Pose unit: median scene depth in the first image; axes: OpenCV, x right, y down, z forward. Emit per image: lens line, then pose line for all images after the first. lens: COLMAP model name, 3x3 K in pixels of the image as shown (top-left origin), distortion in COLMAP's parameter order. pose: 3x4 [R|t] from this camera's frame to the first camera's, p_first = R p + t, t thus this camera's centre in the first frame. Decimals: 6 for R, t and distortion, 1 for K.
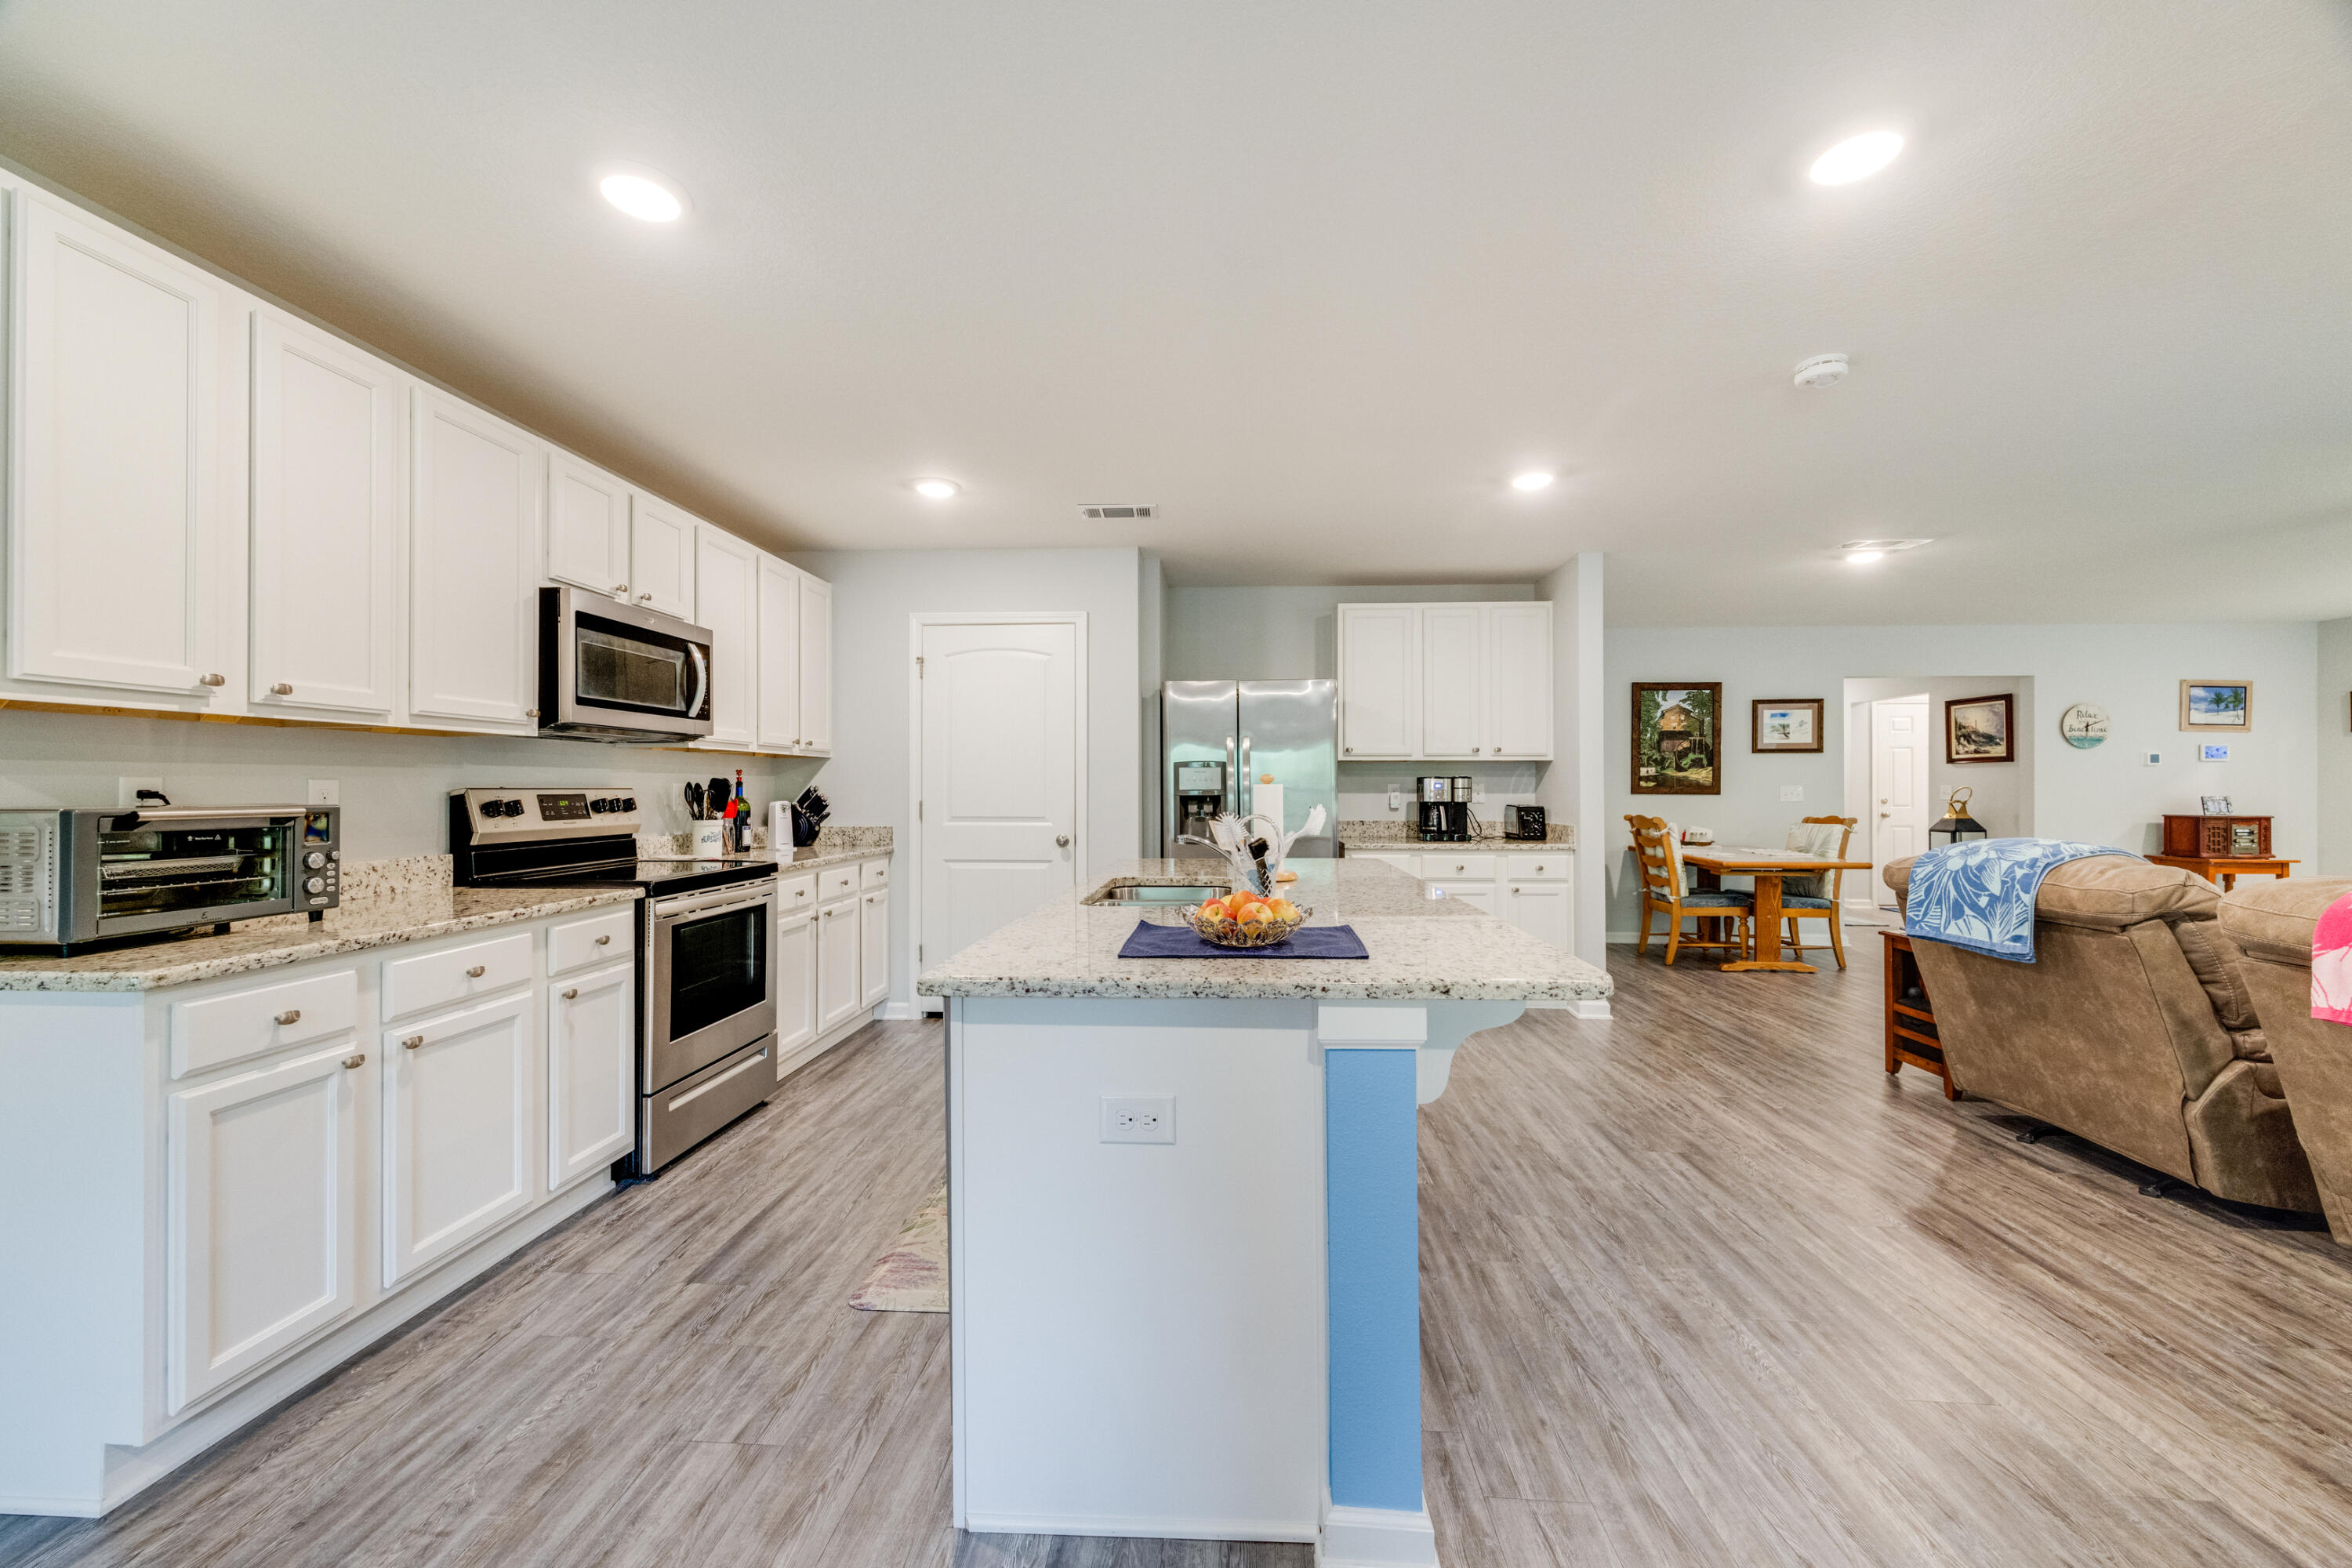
lens RADIAL K [[899.6, 0, 1172.1], [0, 899.6, 783.1], [0, 0, 1]] dist [0.002386, -0.000002]
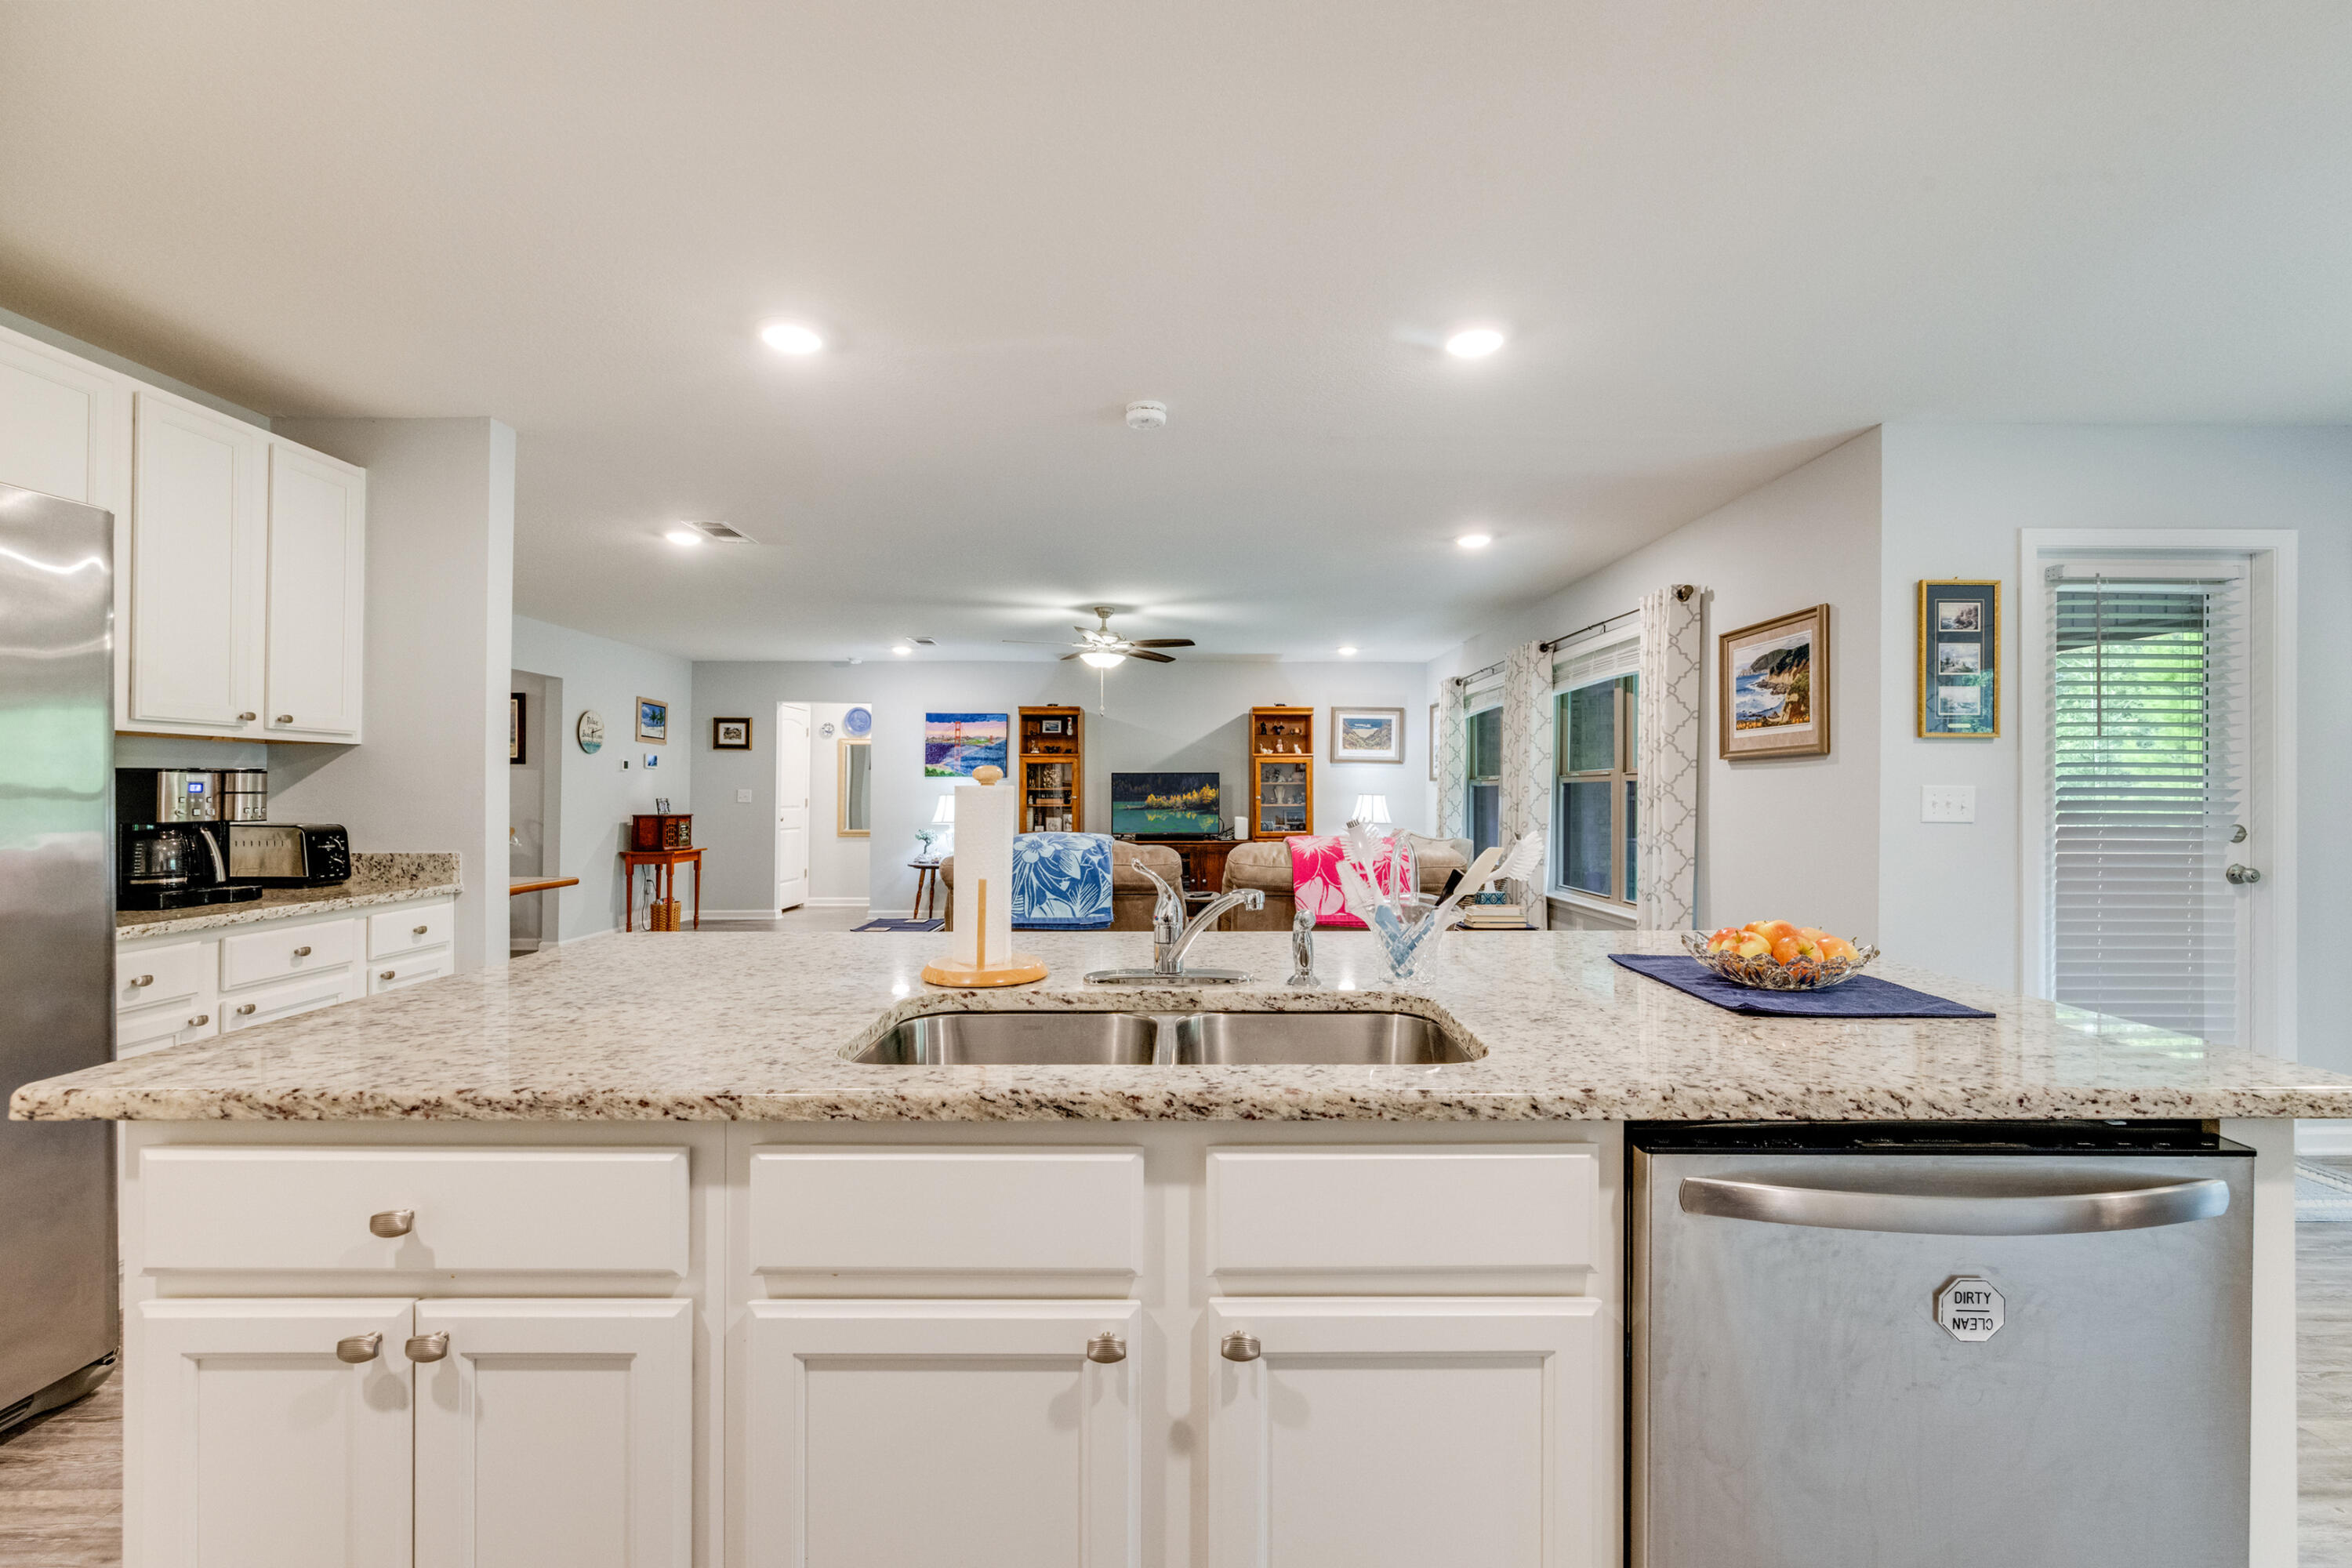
lens RADIAL K [[1007.0, 0, 1178.8], [0, 1007.0, 783.8], [0, 0, 1]] dist [-0.003651, -0.000207]
pose [[-0.077766, 0.006887, 0.996948, -0.339247], [-0.004921, 0.999961, -0.007292, 0.002892], [-0.996959, -0.005473, -0.077729, 0.703234]]
